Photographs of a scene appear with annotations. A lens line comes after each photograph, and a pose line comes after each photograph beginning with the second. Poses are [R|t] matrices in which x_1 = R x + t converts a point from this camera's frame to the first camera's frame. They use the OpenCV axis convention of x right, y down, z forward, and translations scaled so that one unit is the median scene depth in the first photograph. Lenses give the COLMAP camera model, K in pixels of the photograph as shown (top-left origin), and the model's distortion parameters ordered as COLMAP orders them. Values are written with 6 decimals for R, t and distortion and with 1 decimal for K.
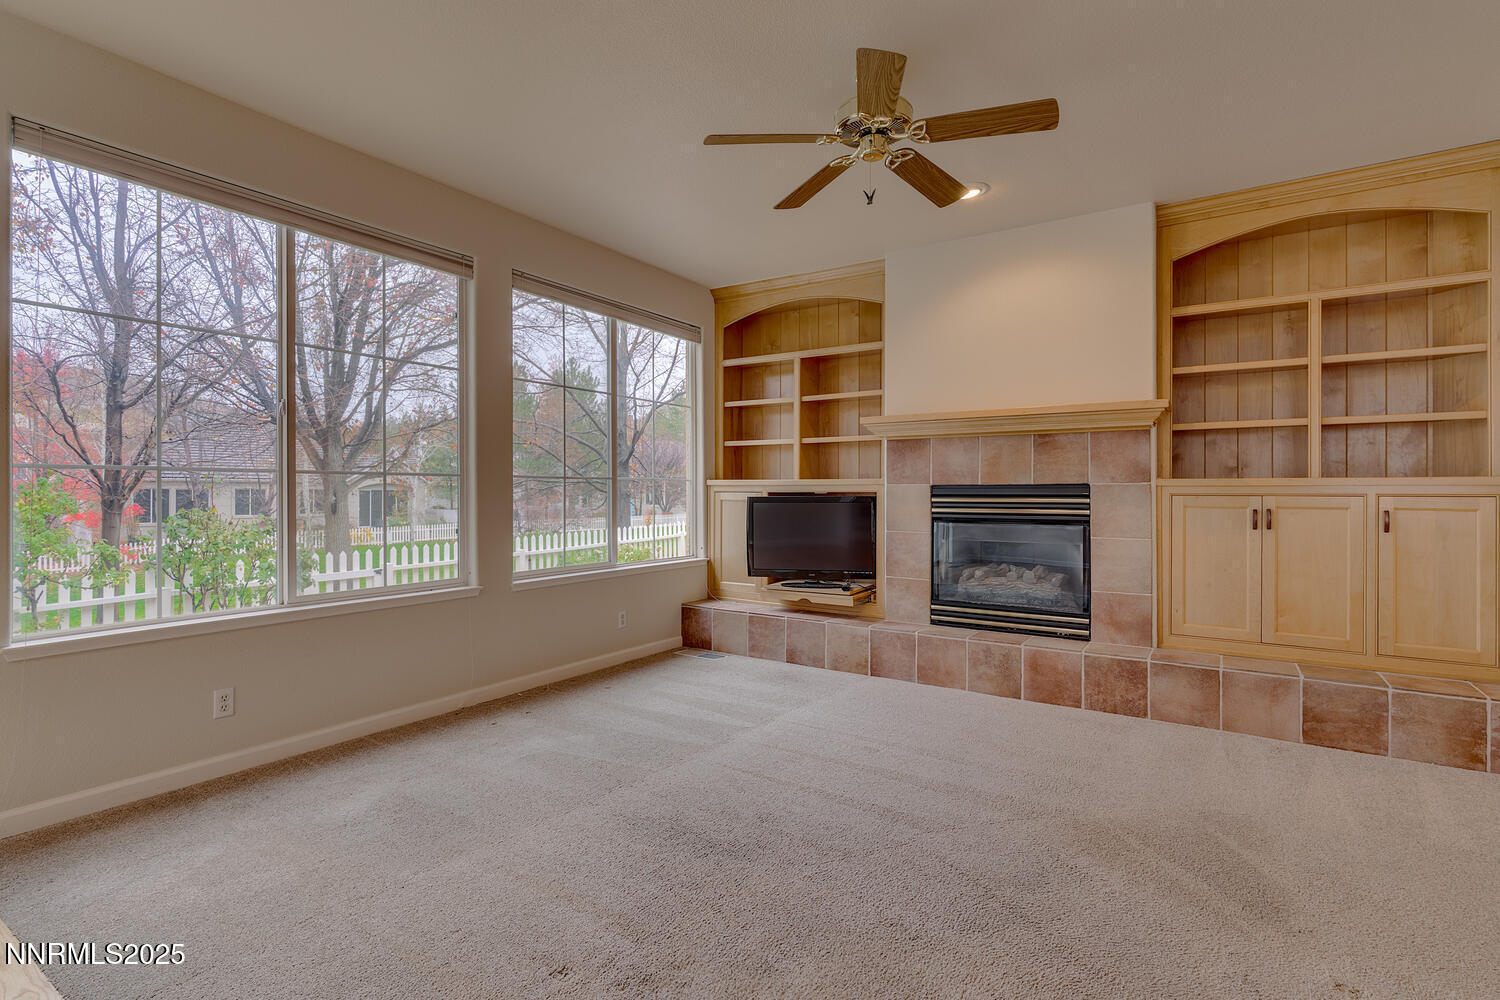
lens RADIAL K [[729.2, 0, 751.6], [0, 729.2, 495.4], [0, 0, 1]] dist [0.006462, 0.001006]
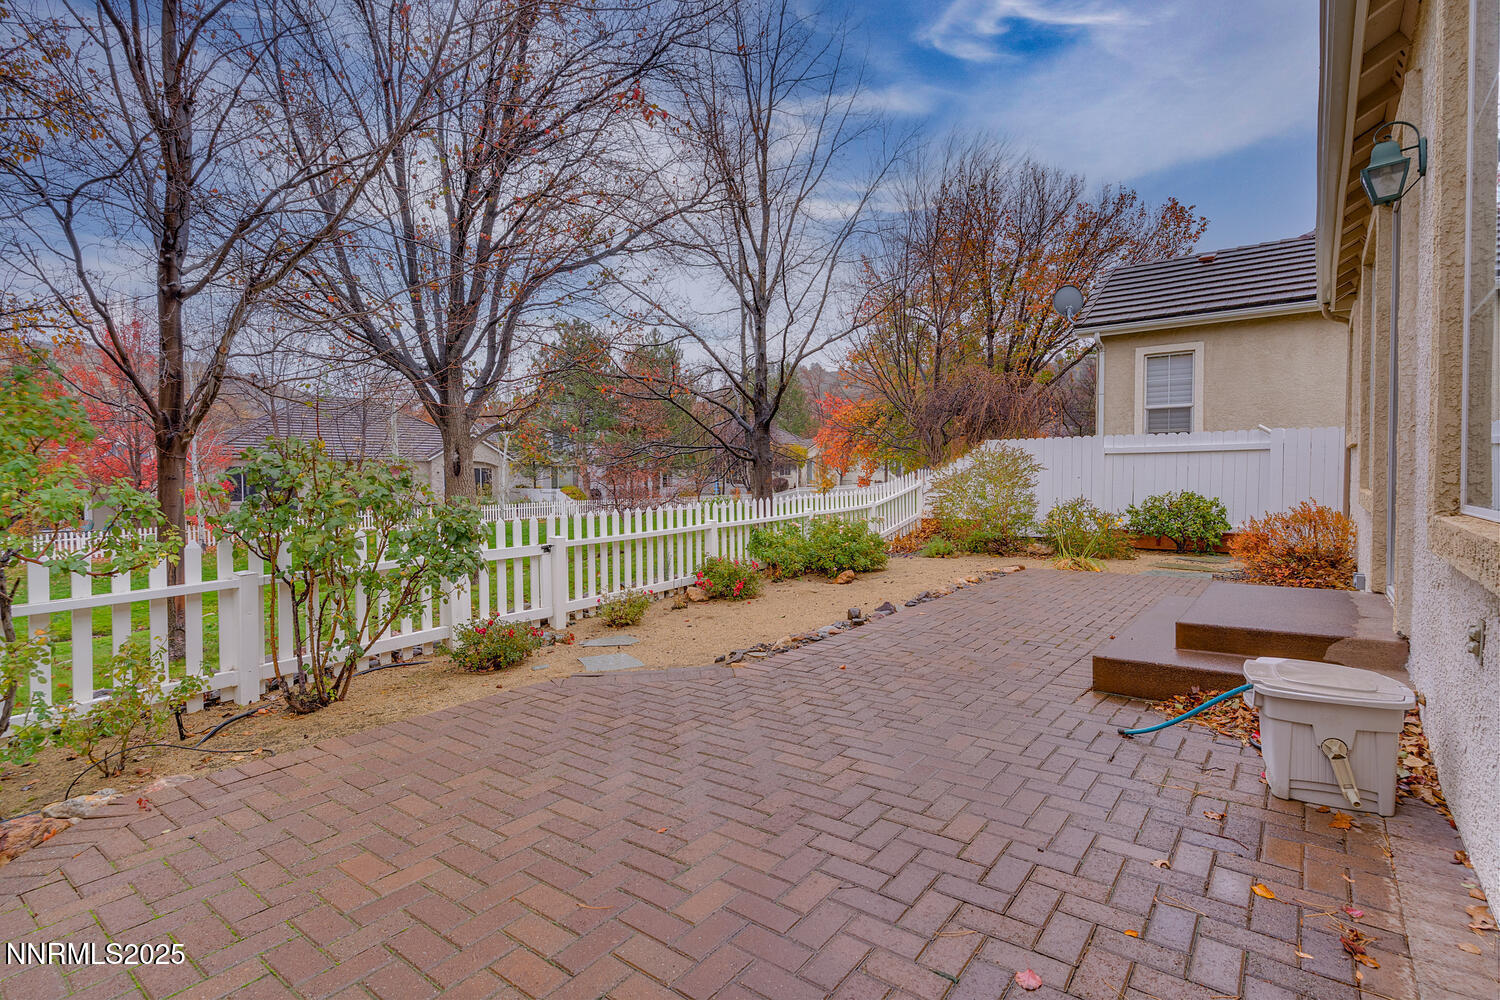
lens RADIAL K [[729.2, 0, 753.4], [0, 729.2, 502.1], [0, 0, 1]] dist [0.006462, 0.001006]
pose [[0.996811, -0.002492, -0.079755, -0.273254], [0.005093, 0.999461, 0.032427, 0.041553], [0.079631, -0.032729, 0.996287, 0.351708]]
